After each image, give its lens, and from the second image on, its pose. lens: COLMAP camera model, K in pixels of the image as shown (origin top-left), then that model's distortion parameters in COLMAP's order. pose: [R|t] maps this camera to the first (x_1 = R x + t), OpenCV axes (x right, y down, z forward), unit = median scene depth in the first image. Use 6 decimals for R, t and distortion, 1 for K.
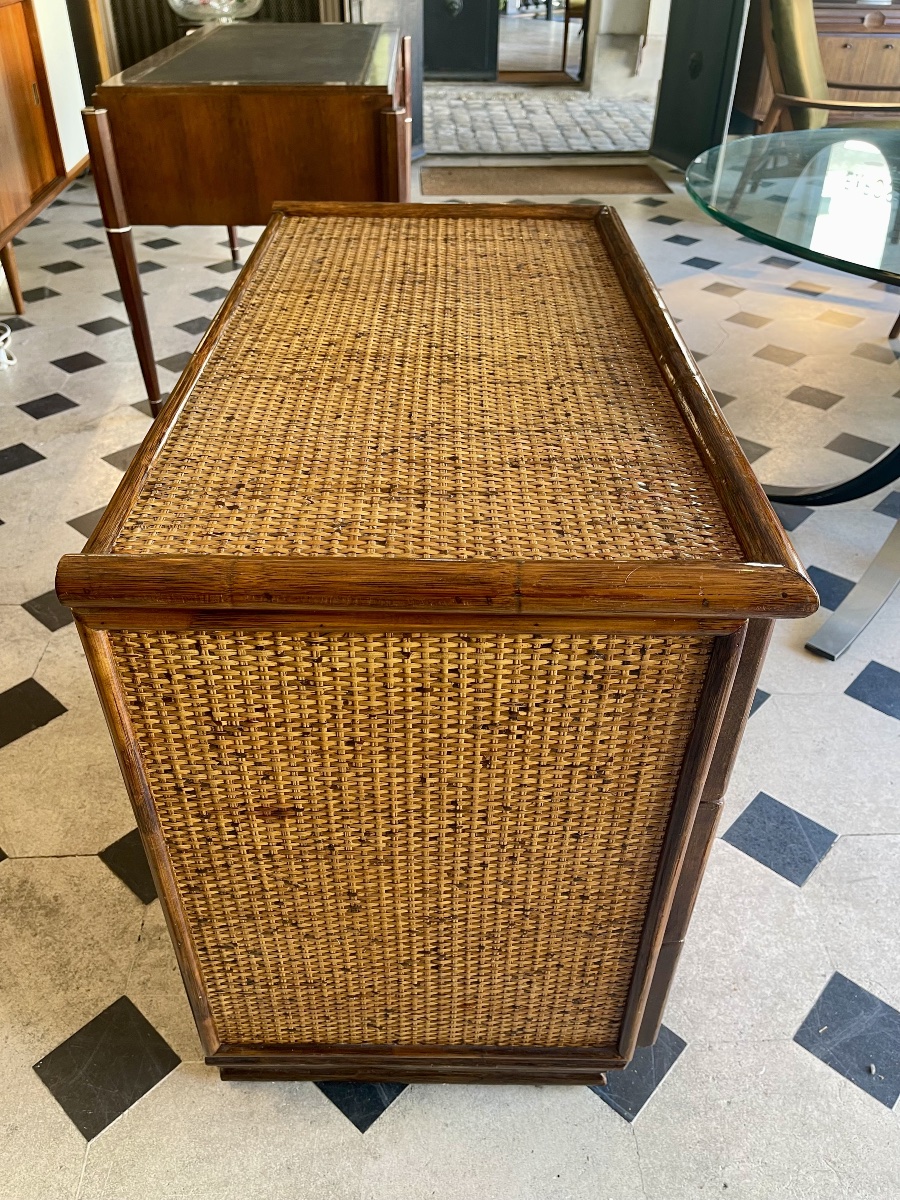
lens RADIAL K [[925.2, 0, 451.4], [0, 925.2, 596.9], [0, 0, 1]] dist [0.014670, -0.031386]
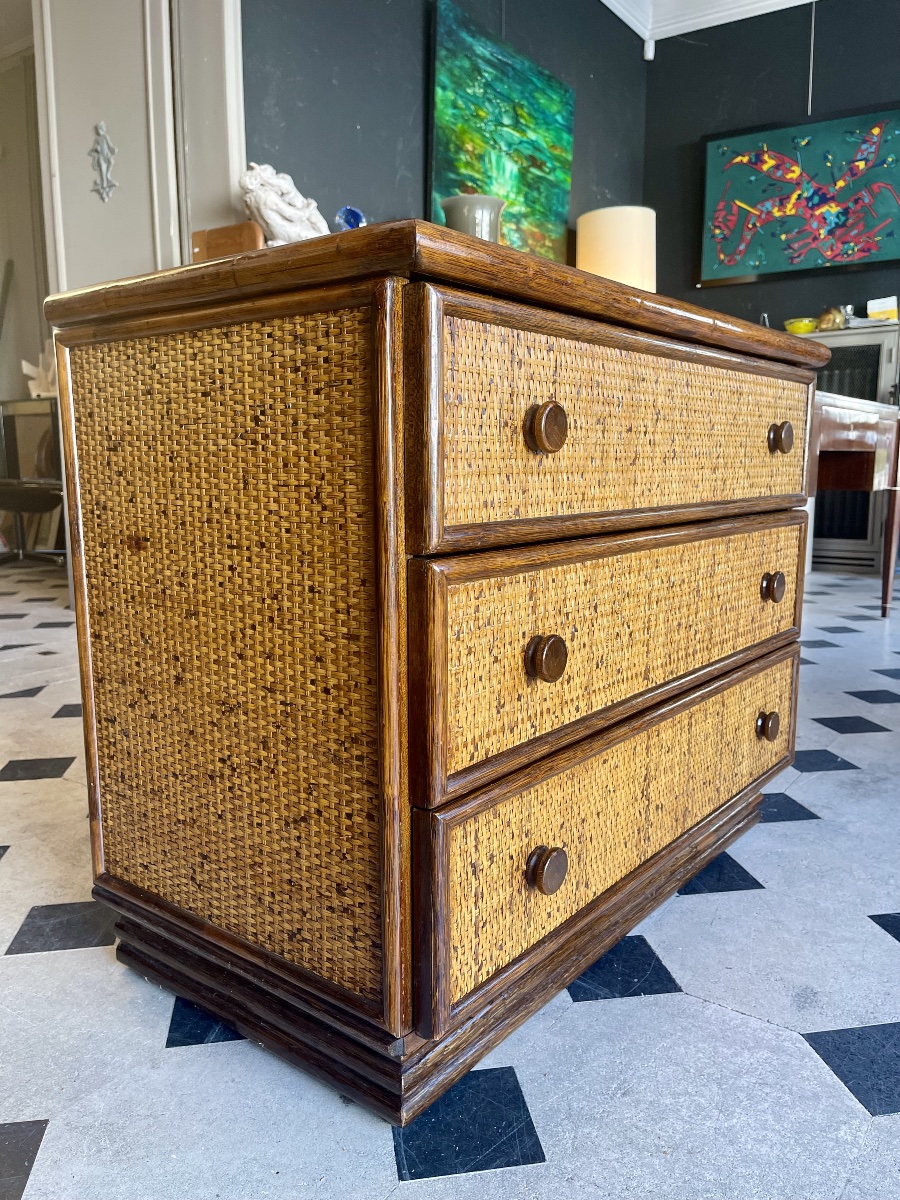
lens RADIAL K [[925.2, 0, 447.3], [0, 925.2, 604.0], [0, 0, 1]] dist [0.014670, -0.031386]
pose [[0.786278, 0.078922, -0.612812, 0.919235], [-0.360804, 0.863791, -0.351690, 0.607950], [0.501585, 0.497631, 0.707655, 0.402606]]
